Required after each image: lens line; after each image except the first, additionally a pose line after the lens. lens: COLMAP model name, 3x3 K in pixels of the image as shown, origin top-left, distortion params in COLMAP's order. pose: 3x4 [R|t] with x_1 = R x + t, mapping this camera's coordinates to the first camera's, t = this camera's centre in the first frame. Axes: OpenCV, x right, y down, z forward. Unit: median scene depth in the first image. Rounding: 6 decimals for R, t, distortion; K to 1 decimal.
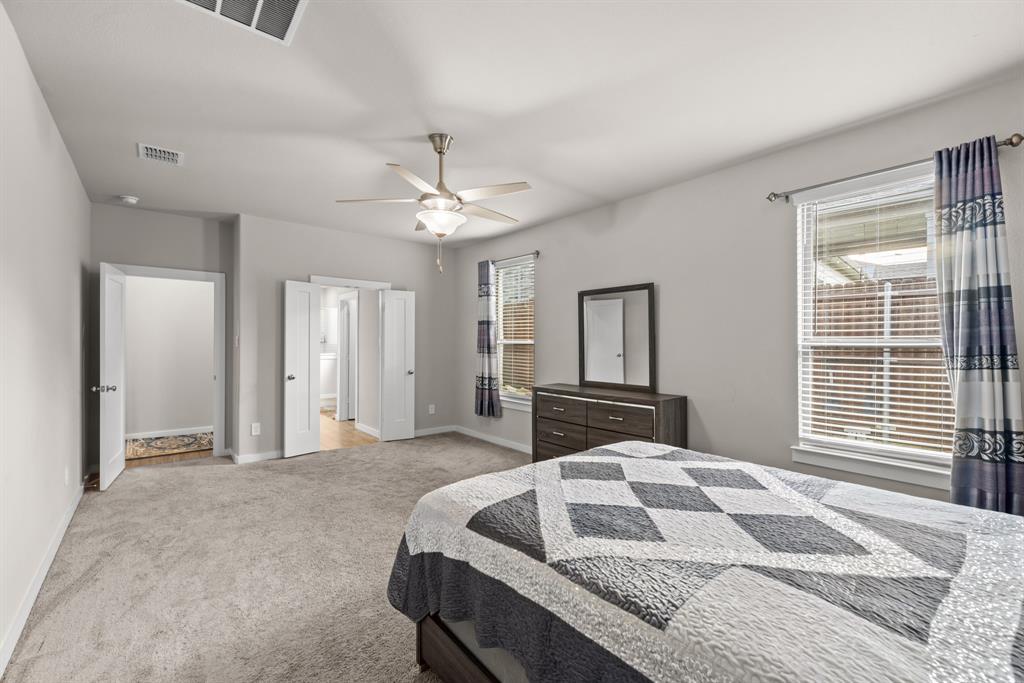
lens RADIAL K [[419.8, 0, 510.1], [0, 419.8, 339.1], [0, 0, 1]] dist [0.004140, 0.000262]
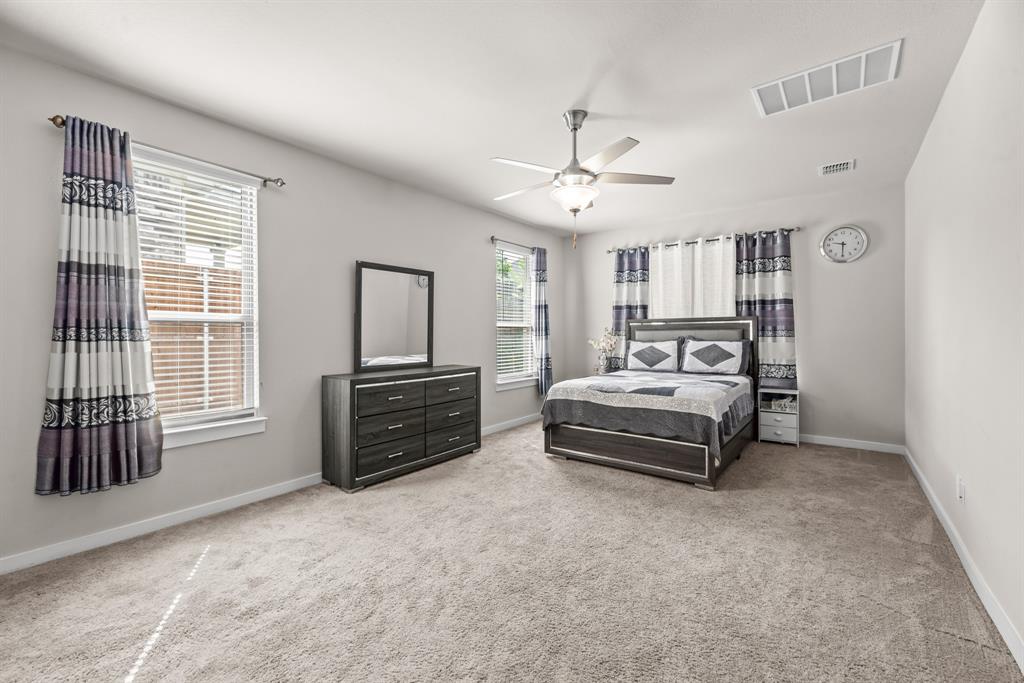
lens RADIAL K [[419.8, 0, 513.3], [0, 419.8, 340.5], [0, 0, 1]] dist [0.004140, 0.000262]
pose [[-0.197800, -0.040937, 0.979387, -0.564476], [-0.027920, 0.998958, 0.036116, 0.004965], [-0.979845, -0.020201, -0.198737, 0.671029]]
